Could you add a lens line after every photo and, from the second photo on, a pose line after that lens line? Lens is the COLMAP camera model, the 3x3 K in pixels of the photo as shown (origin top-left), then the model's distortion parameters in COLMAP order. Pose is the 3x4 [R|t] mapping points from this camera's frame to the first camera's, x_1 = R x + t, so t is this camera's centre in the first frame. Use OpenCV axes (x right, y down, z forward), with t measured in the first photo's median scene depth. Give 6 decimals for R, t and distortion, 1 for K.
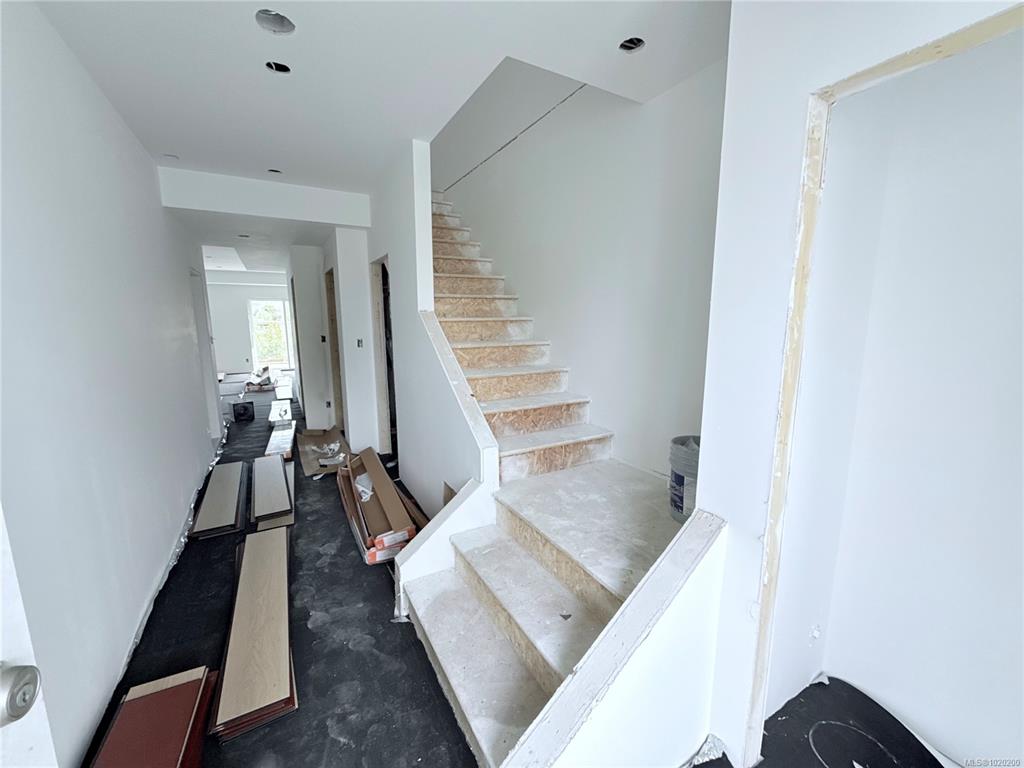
lens RADIAL K [[409.0, 0, 511.5], [0, 409.0, 385.3], [0, 0, 1]] dist [-0.000118, -0.000126]
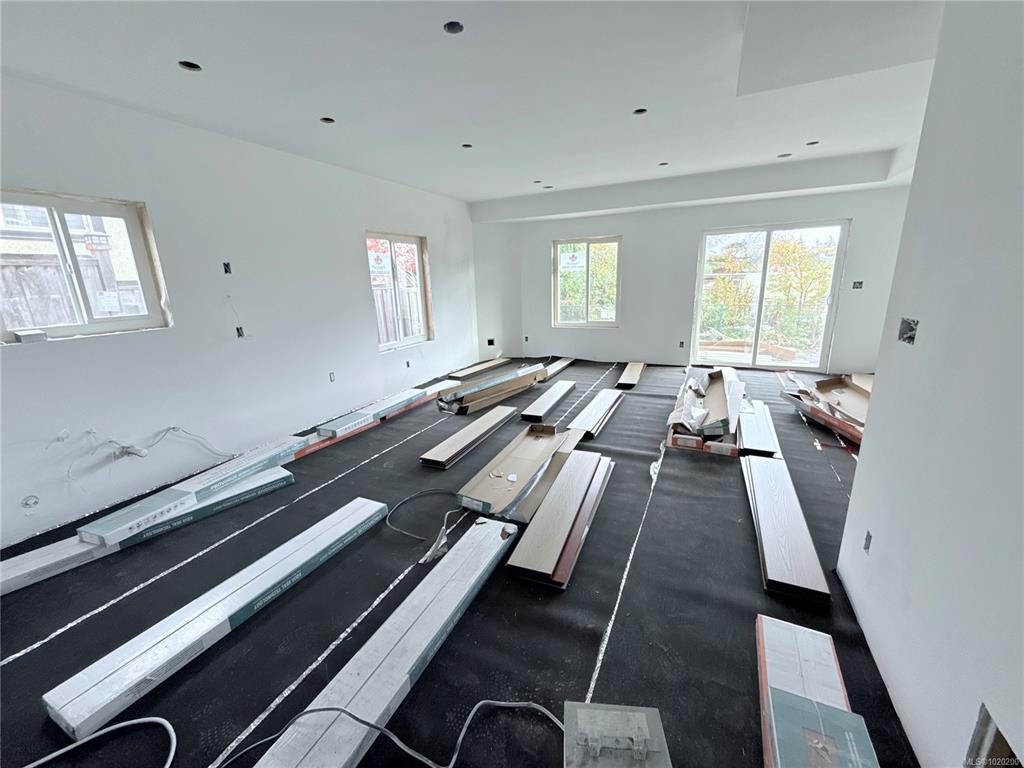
lens RADIAL K [[409.0, 0, 510.8], [0, 409.0, 385.1], [0, 0, 1]] dist [-0.000118, -0.000126]
pose [[0.570565, 0.190372, -0.798883, -0.403486], [-0.101266, 0.981647, 0.161600, -0.095167], [0.814985, -0.011304, 0.579372, 0.603602]]
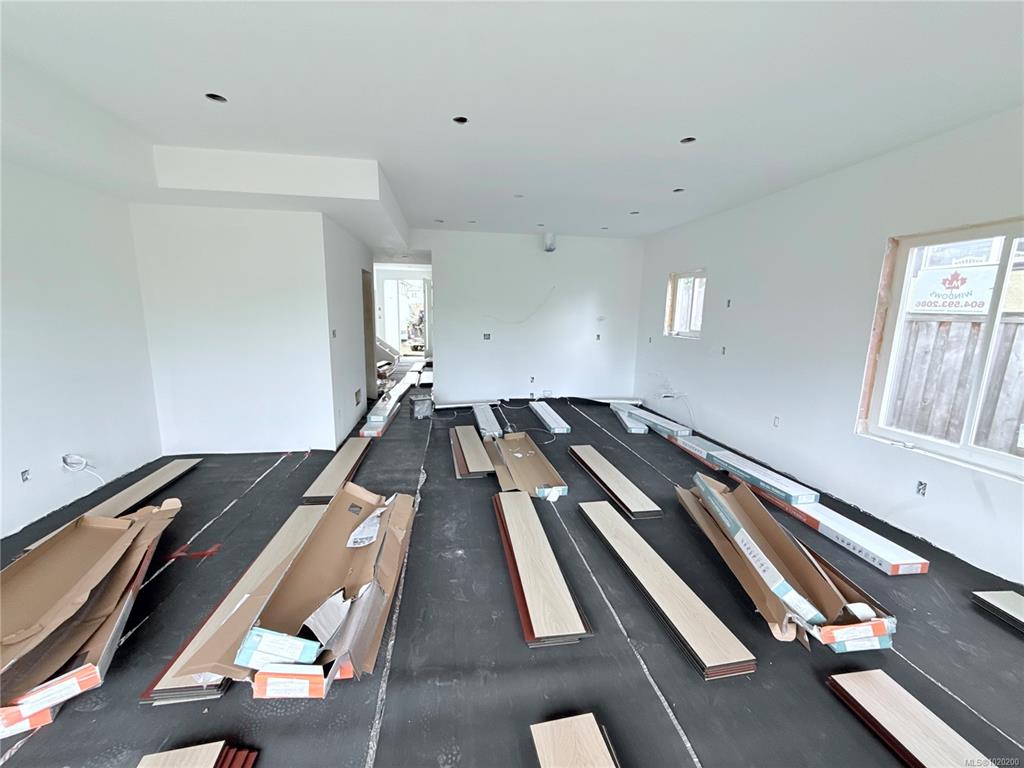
lens RADIAL K [[409.0, 0, 509.5], [0, 409.0, 384.5], [0, 0, 1]] dist [-0.000118, -0.000126]
pose [[-0.929996, -0.072564, 0.360335, -0.816342], [0.051957, 0.944524, 0.324305, -0.199432], [-0.363878, 0.320325, -0.874634, 1.197002]]
